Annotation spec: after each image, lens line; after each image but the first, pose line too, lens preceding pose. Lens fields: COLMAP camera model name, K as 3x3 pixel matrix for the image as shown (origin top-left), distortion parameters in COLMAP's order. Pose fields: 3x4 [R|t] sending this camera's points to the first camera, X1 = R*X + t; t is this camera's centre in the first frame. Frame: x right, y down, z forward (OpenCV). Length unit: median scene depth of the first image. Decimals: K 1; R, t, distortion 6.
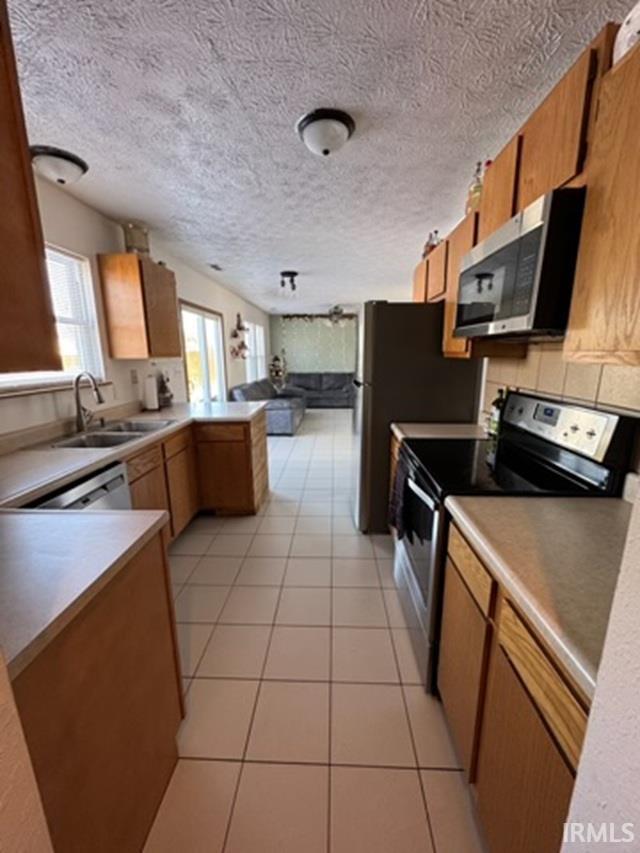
lens RADIAL K [[340.9, 0, 320.5], [0, 340.9, 425.8], [0, 0, 1]] dist [-0.002487, -0.000087]
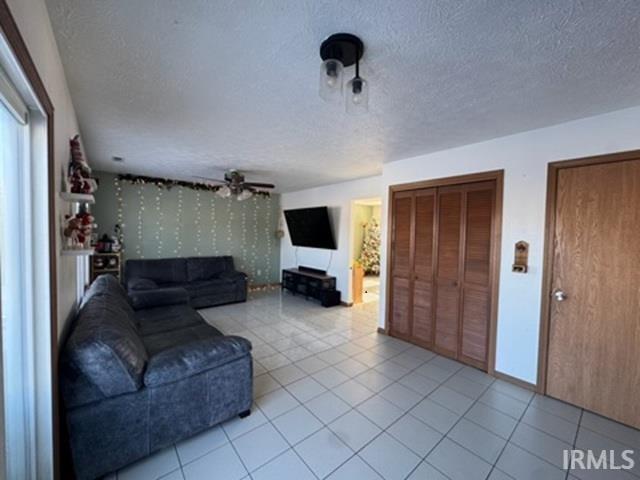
lens RADIAL K [[255.8, 0, 320.2], [0, 255.8, 241.2], [0, 0, 1]] dist [-0.002487, -0.000087]
pose [[0.739455, -0.003123, 0.673199, -0.155980], [0.121621, 0.984155, -0.129024, -0.086318], [-0.662129, 0.177283, 0.728118, 0.404114]]
